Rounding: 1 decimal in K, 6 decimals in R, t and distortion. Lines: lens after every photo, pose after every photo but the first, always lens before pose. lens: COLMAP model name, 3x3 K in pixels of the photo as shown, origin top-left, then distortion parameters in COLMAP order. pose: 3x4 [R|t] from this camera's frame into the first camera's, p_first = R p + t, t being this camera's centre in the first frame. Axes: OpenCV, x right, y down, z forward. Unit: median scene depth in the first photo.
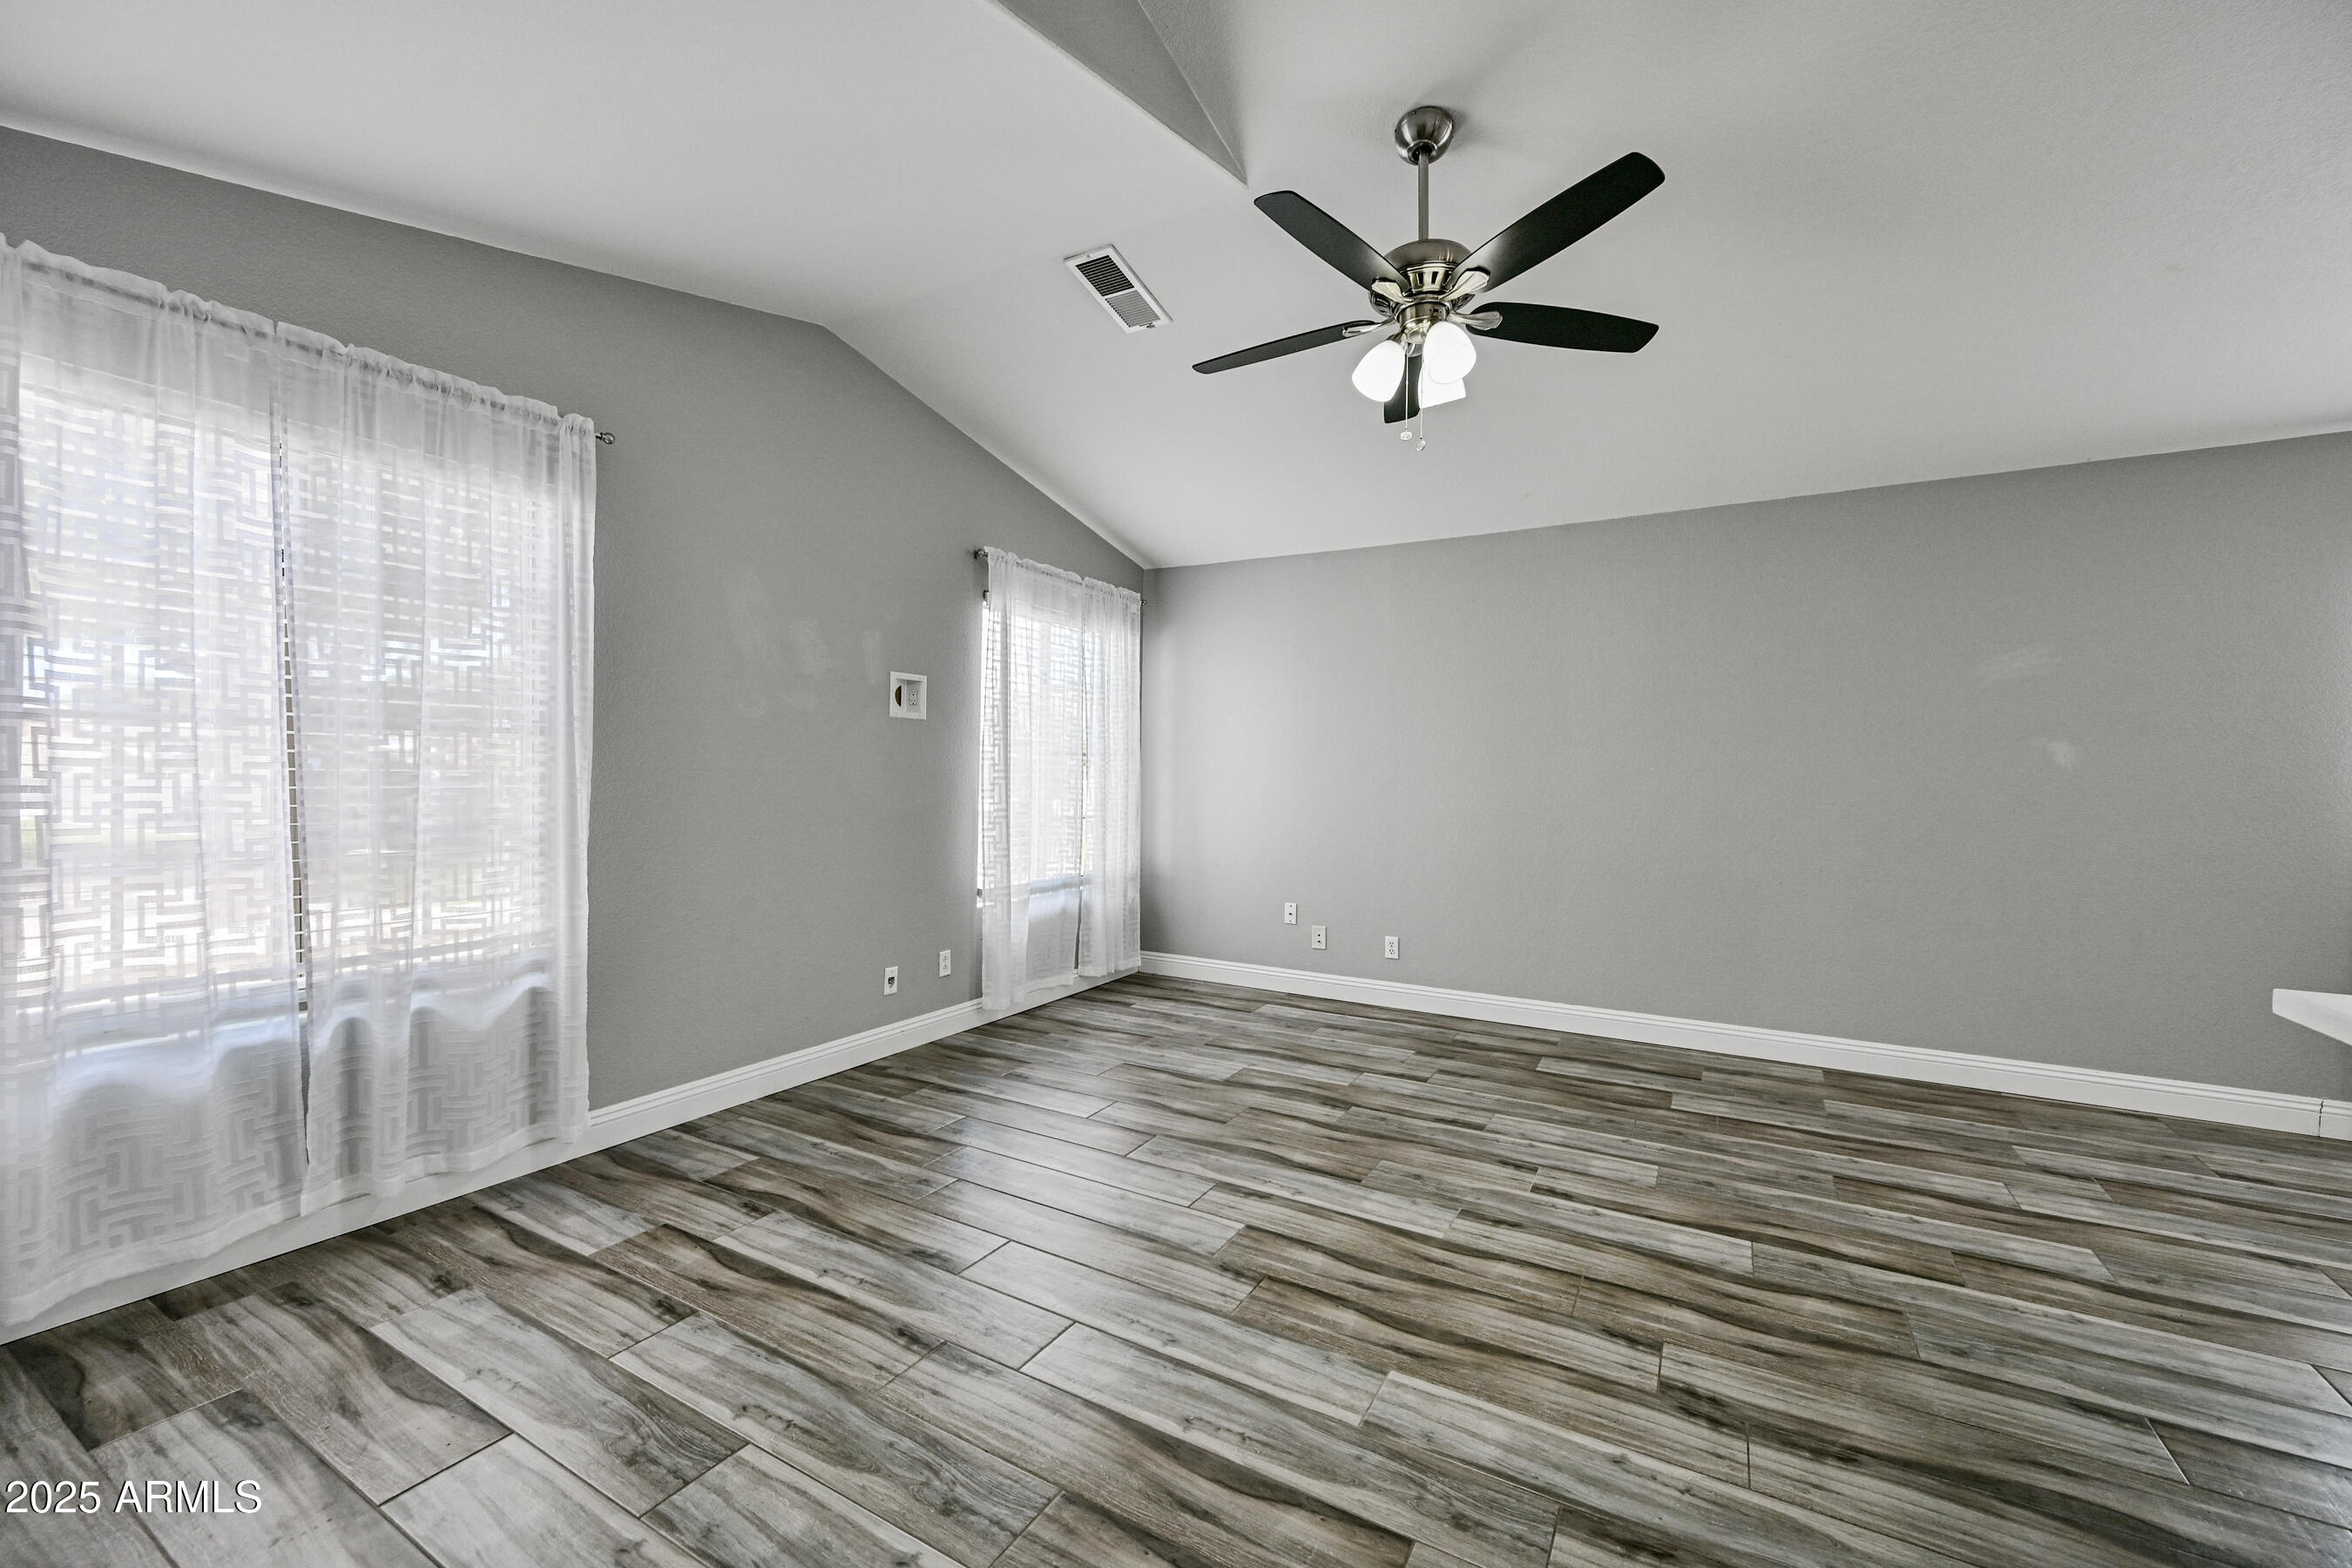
lens RADIAL K [[948.6, 0, 1187.1], [0, 948.6, 785.0], [0, 0, 1]] dist [0.000983, -0.000533]
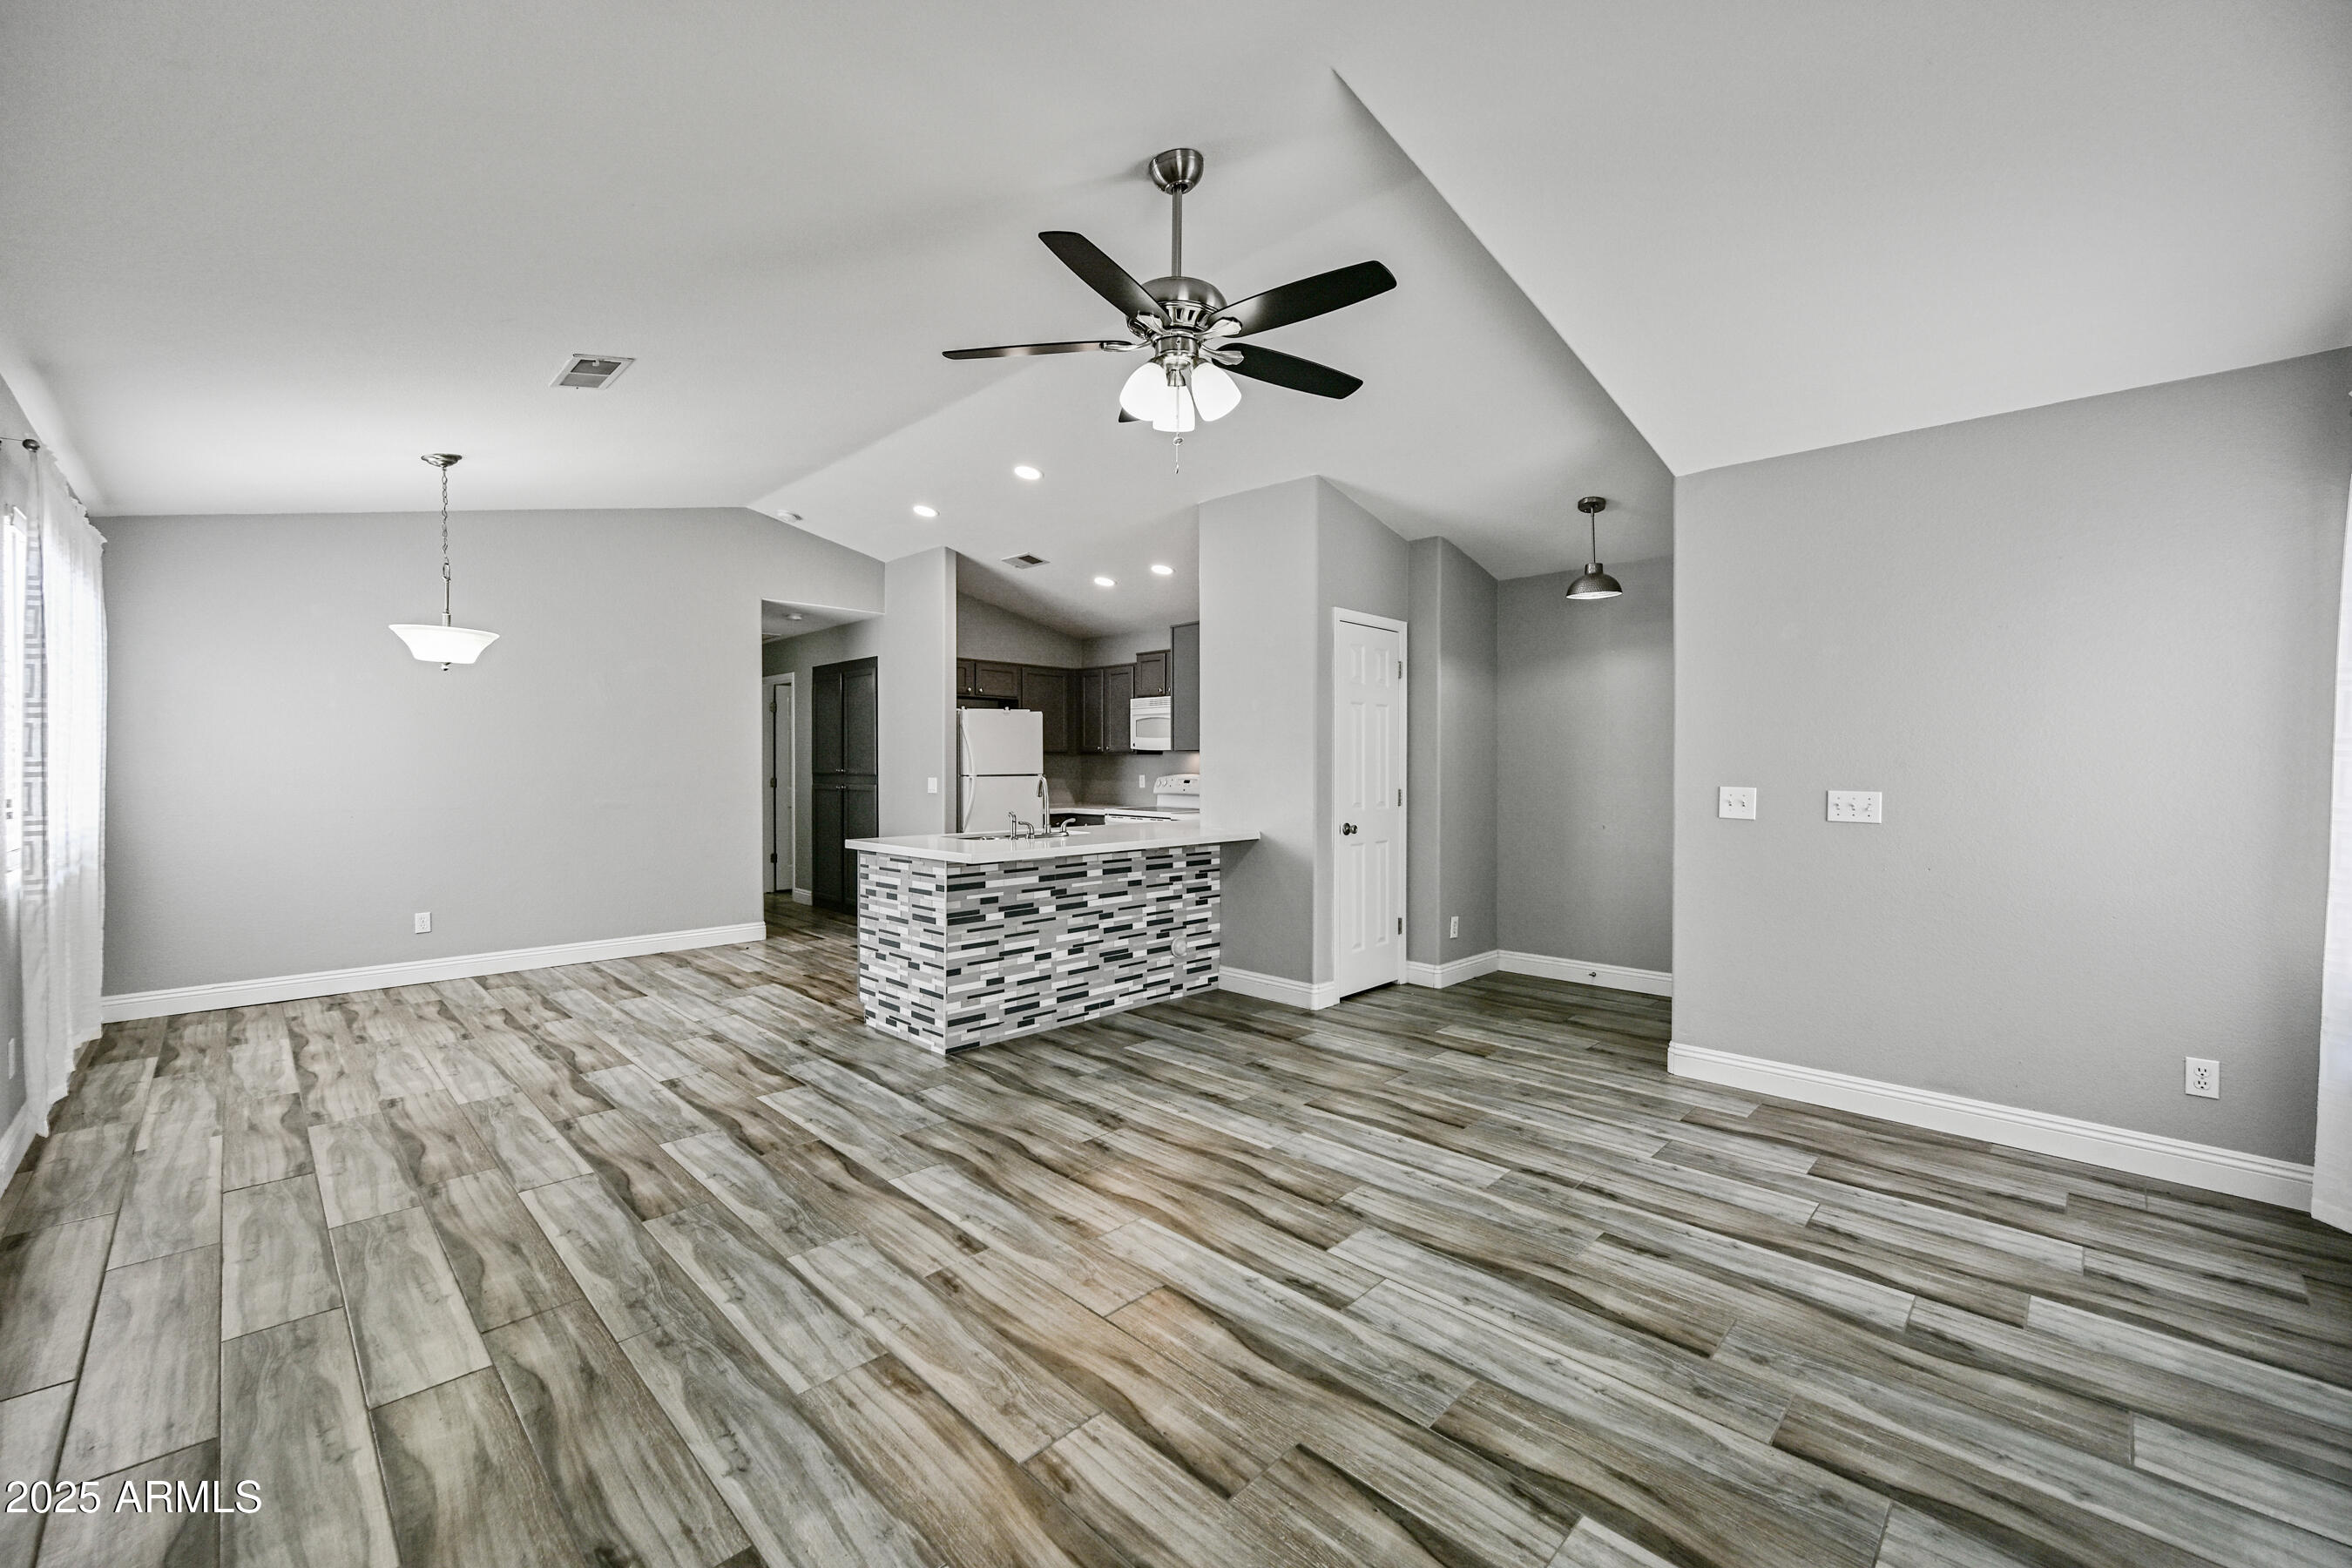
lens RADIAL K [[948.6, 0, 1168.5], [0, 948.6, 776.1], [0, 0, 1]] dist [0.000983, -0.000533]
pose [[-0.962896, -0.017528, 0.269303, -0.032315], [-0.011279, 0.999630, 0.024734, -0.038545], [-0.269637, 0.020779, -0.962738, 1.841094]]
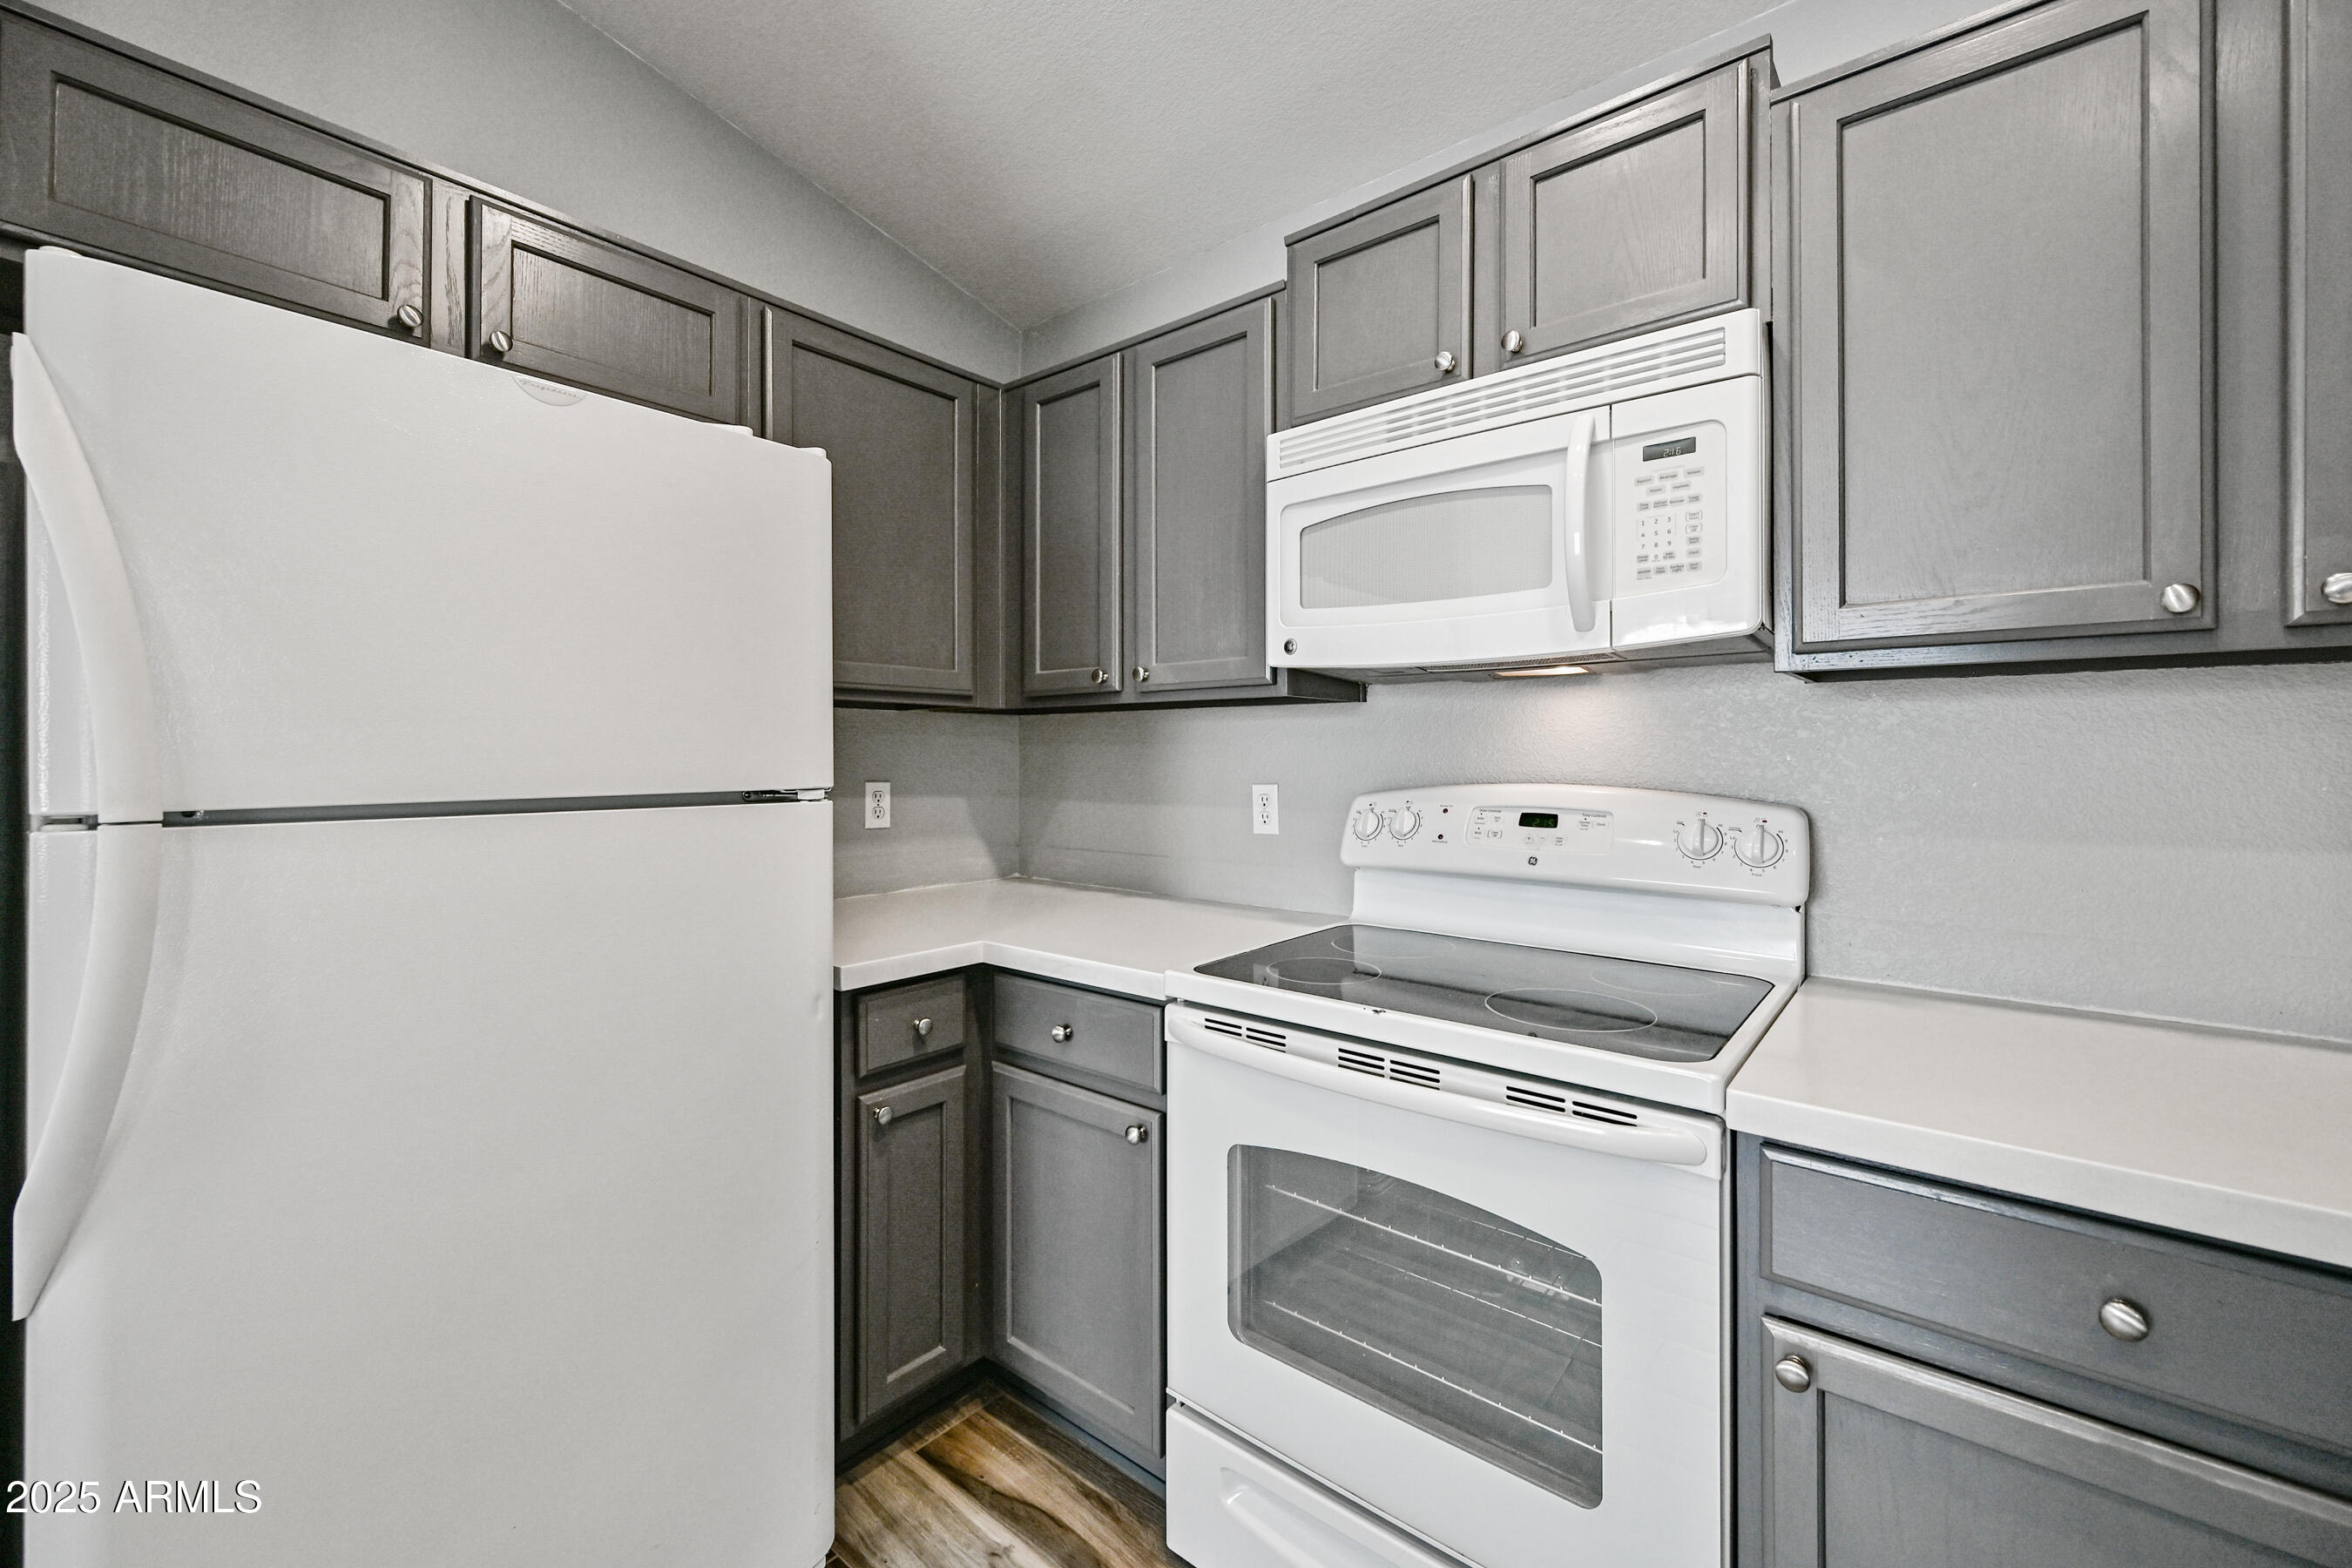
lens RADIAL K [[948.6, 0, 1182.5], [0, 948.6, 753.4], [0, 0, 1]] dist [0.000983, -0.000533]
pose [[-0.985684, -0.012243, 0.168158, 0.800198], [-0.011255, 0.999913, 0.006827, 0.003257], [-0.168227, 0.004837, -0.985736, -0.269709]]
